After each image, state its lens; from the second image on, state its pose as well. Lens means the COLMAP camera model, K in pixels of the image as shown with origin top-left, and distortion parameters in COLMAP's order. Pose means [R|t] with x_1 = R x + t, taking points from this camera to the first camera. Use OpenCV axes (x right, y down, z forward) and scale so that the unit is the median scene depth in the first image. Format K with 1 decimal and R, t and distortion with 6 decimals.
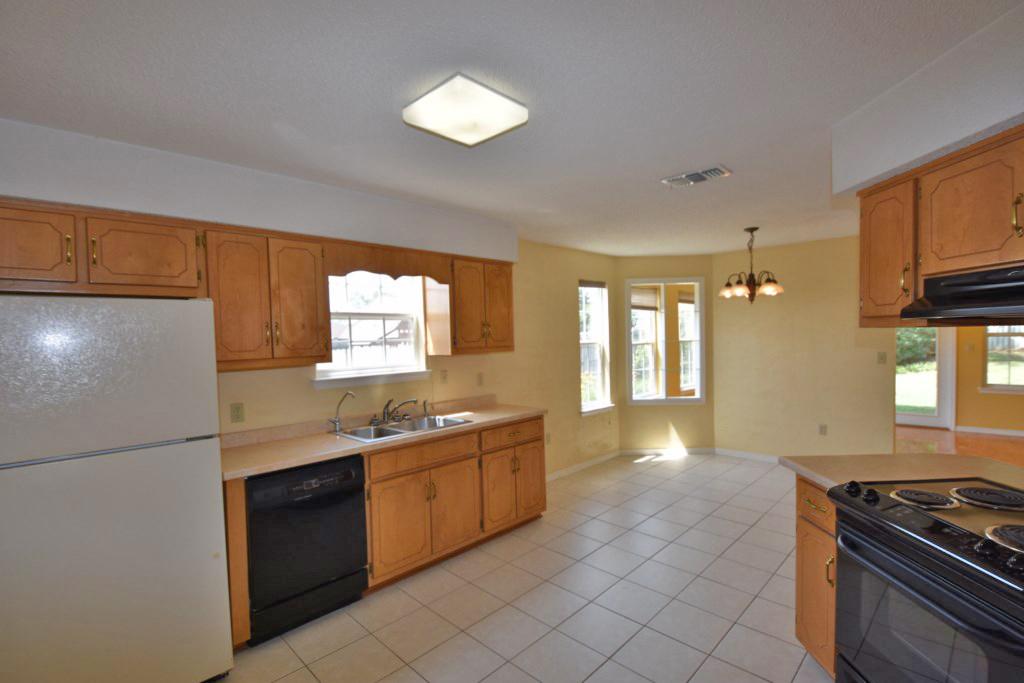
lens RADIAL K [[468.2, 0, 512.0], [0, 468.2, 351.4], [0, 0, 1]] dist [0.016600, -0.023330]
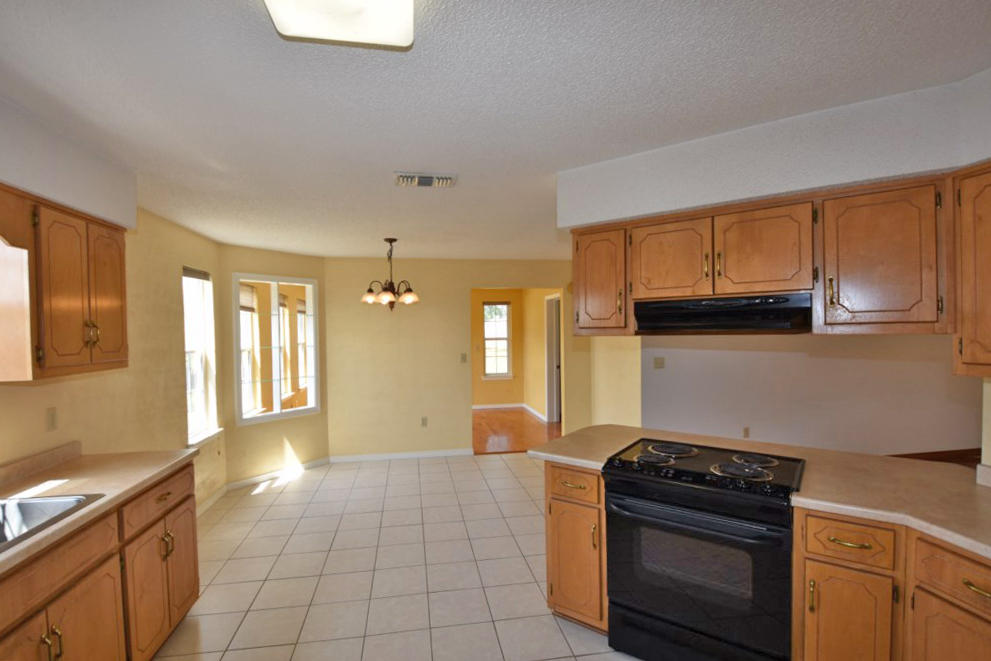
lens RADIAL K [[467.5, 0, 486.4], [0, 467.5, 338.9], [0, 0, 1]] dist [0.019463, -0.024727]
pose [[0.591826, -0.001255, 0.806065, -0.207167], [0.029193, 0.999376, -0.019878, -0.011724], [-0.805537, 0.035295, 0.591493, 0.216210]]
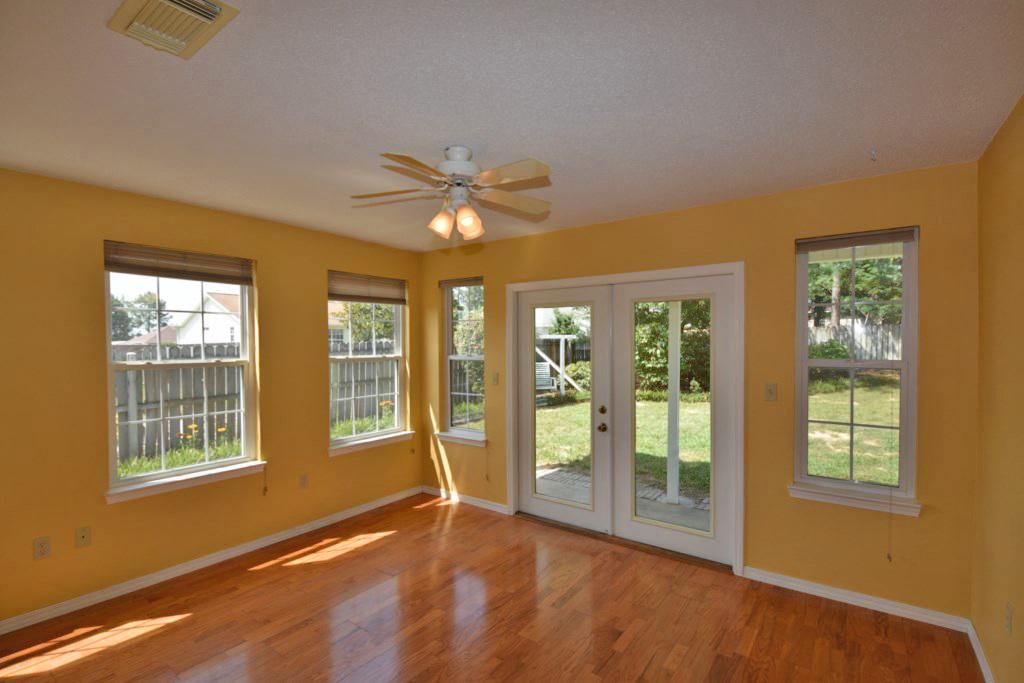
lens RADIAL K [[483.1, 0, 502.6], [0, 483.1, 350.2], [0, 0, 1]] dist [0.019463, -0.024727]
pose [[0.989583, 0.016825, 0.142977, 1.015610], [-0.013662, 0.999640, -0.023078, -0.049360], [-0.143314, 0.020884, 0.989457, 0.885224]]
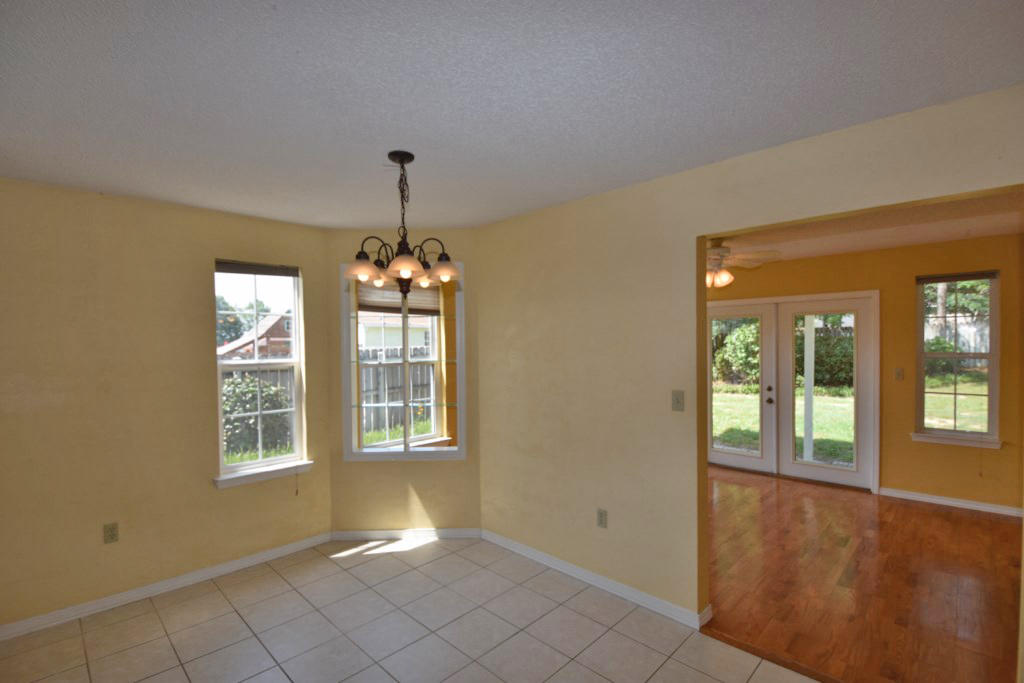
lens RADIAL K [[468.2, 0, 512.0], [0, 468.2, 351.4], [0, 0, 1]] dist [0.016600, -0.023330]
pose [[0.999944, 0.010421, 0.001561, 0.634208], [-0.010393, 0.999804, -0.016871, -0.035422], [-0.001736, 0.016854, 0.999856, 0.478539]]
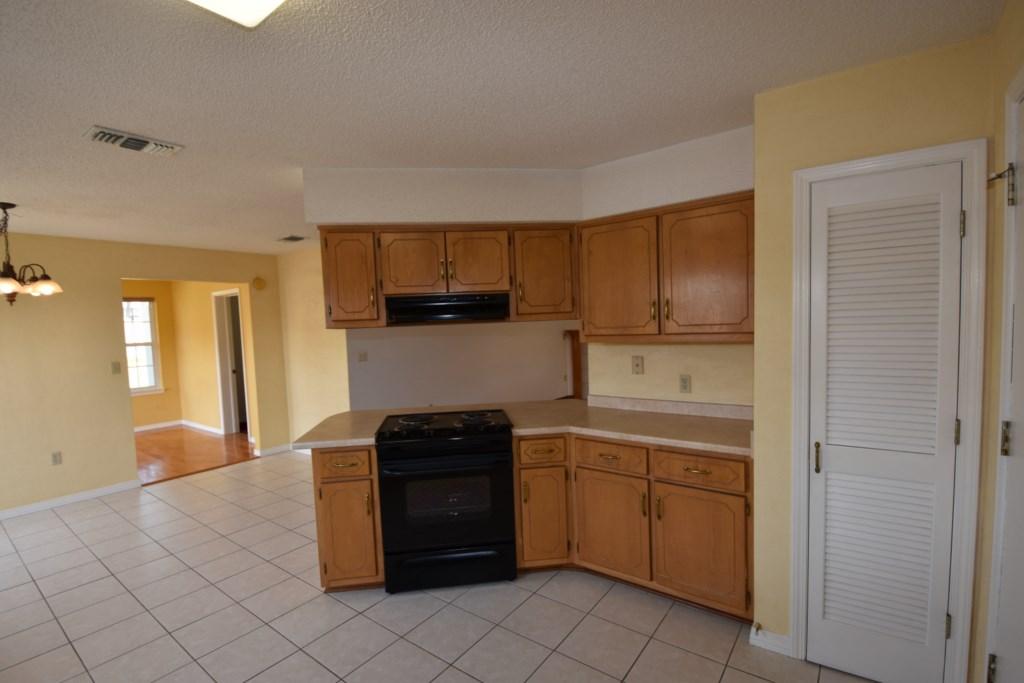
lens RADIAL K [[468.2, 0, 512.0], [0, 468.2, 351.4], [0, 0, 1]] dist [0.016600, -0.023330]
pose [[-0.132743, -0.035410, 0.990518, -0.320668], [0.074402, 0.996186, 0.045583, -0.003409], [-0.988354, 0.079748, -0.129602, 0.321722]]
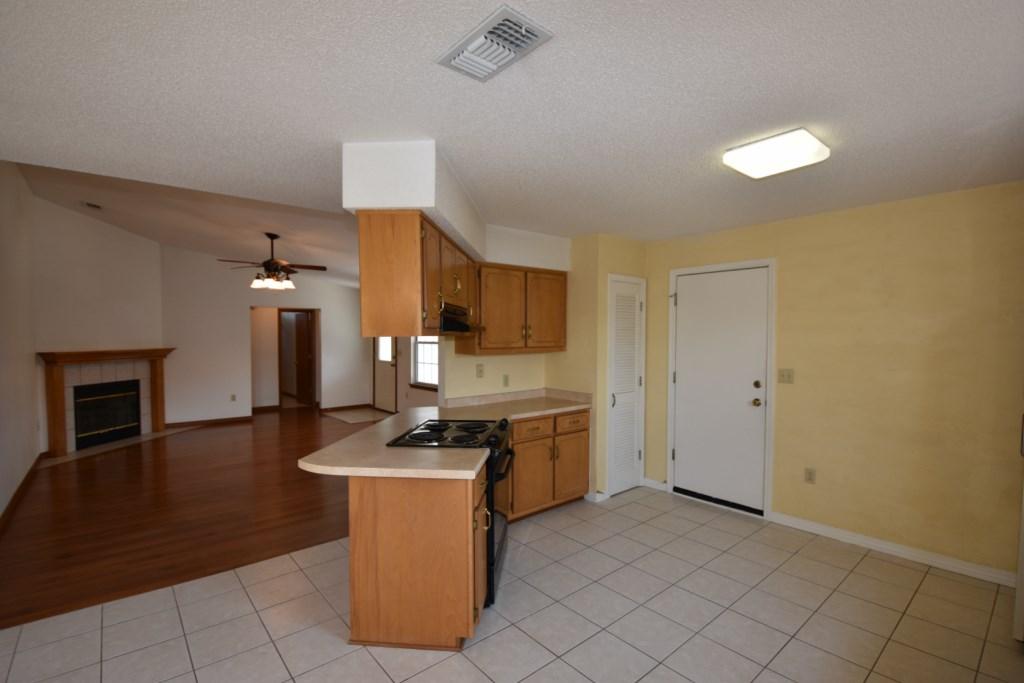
lens RADIAL K [[468.2, 0, 512.0], [0, 468.2, 351.4], [0, 0, 1]] dist [0.016600, -0.023330]
pose [[-0.995417, 0.021111, 0.093267, 0.211692], [0.027427, 0.997378, 0.066962, -0.040352], [-0.091608, 0.069213, -0.993387, 1.009679]]
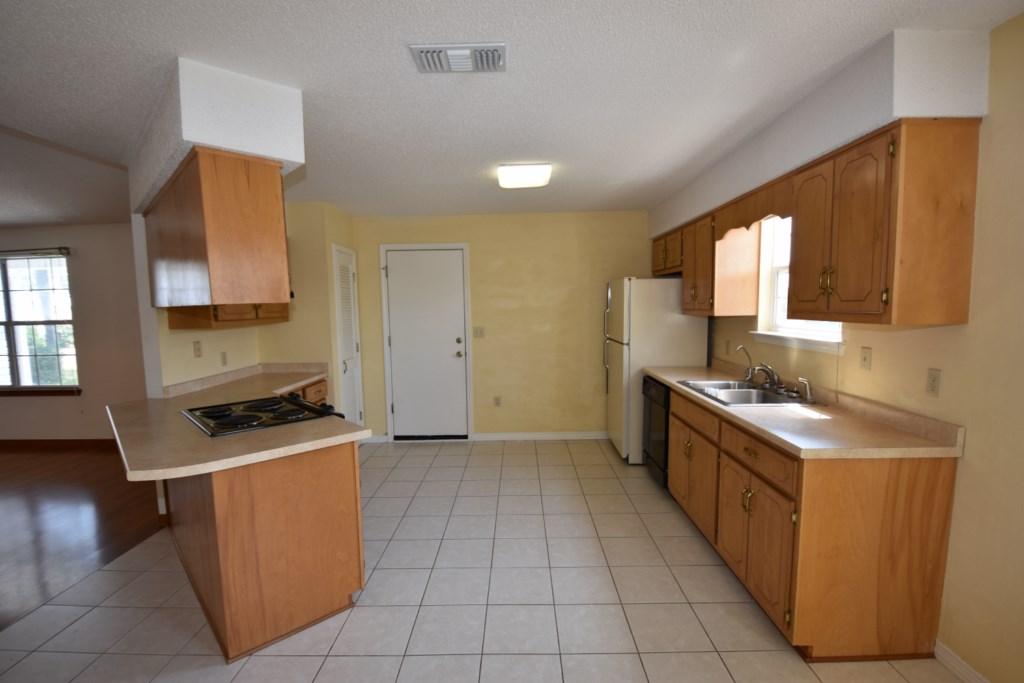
lens RADIAL K [[468.2, 0, 512.0], [0, 468.2, 351.4], [0, 0, 1]] dist [0.016600, -0.023330]
pose [[-0.723108, 0.105973, -0.682557, 0.536302], [0.012215, 0.989968, 0.140760, -0.040194], [0.690627, 0.093448, -0.717149, 1.008242]]
